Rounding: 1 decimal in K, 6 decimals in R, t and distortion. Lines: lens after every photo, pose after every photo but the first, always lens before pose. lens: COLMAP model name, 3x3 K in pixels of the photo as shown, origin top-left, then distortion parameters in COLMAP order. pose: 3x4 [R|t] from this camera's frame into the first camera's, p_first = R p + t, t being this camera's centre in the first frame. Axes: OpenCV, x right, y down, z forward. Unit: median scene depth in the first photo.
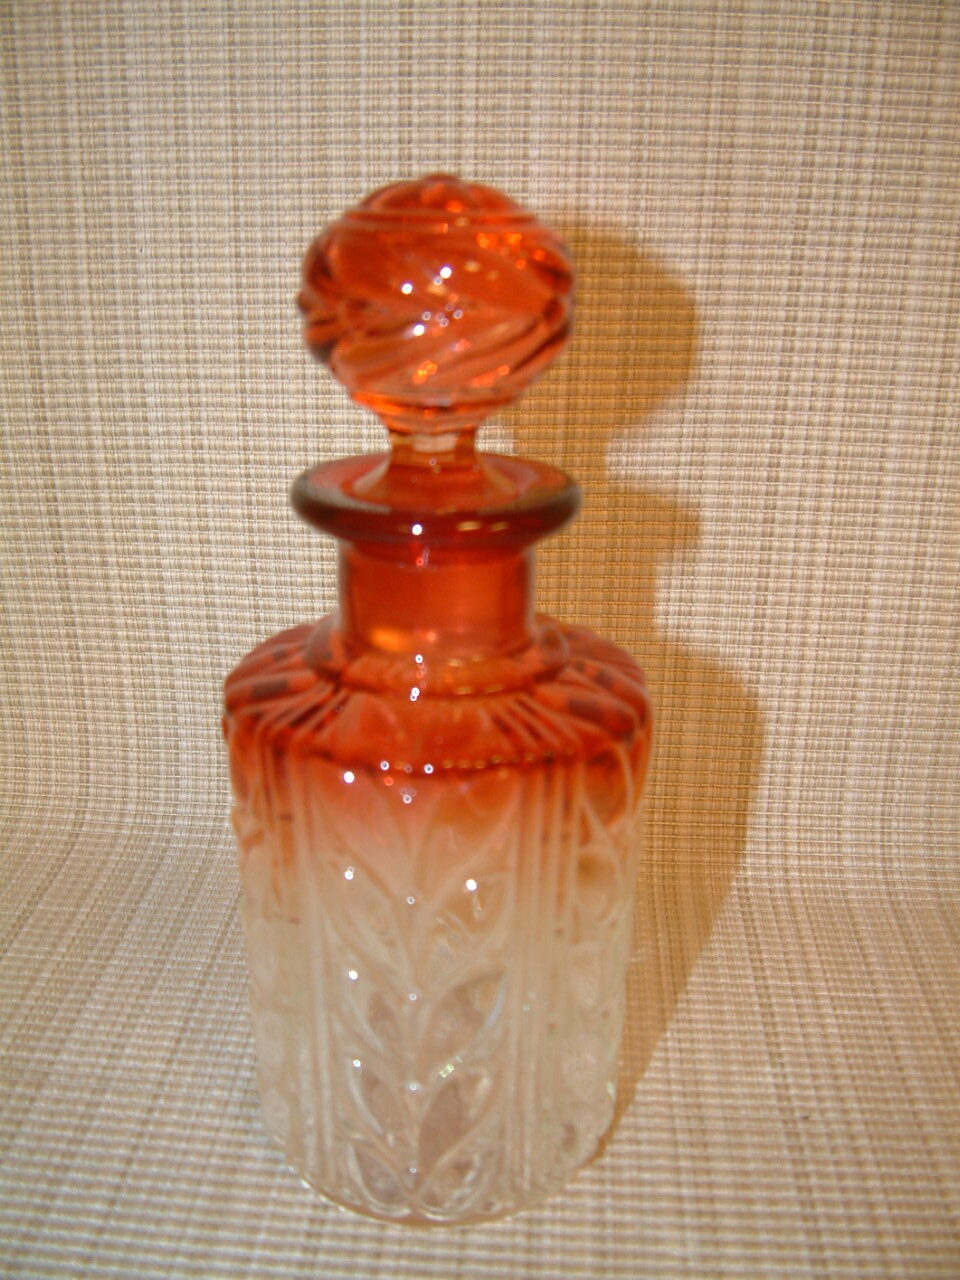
lens RADIAL K [[1338.0, 0, 463.5], [0, 1338.0, 718.5], [0, 0, 1]] dist [-0.127841, 0.000000]
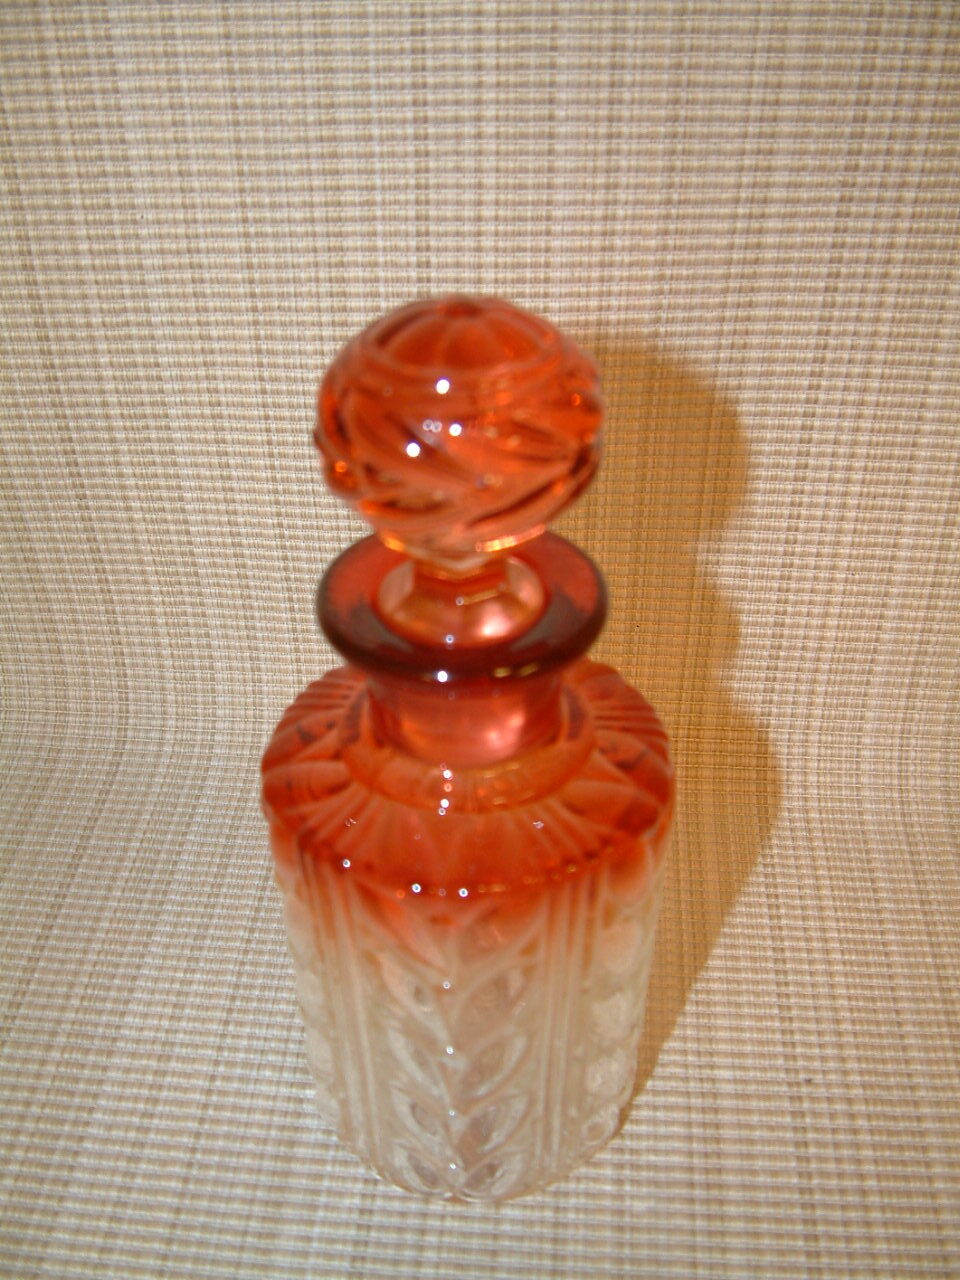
lens RADIAL K [[1338.0, 0, 471.0], [0, 1338.0, 666.6], [0, 0, 1]] dist [-0.127841, 0.000000]
pose [[0.999738, -0.012696, -0.019060, 0.003392], [0.016898, 0.970684, 0.239765, -0.269107], [0.015457, -0.240024, 0.970644, 0.013777]]
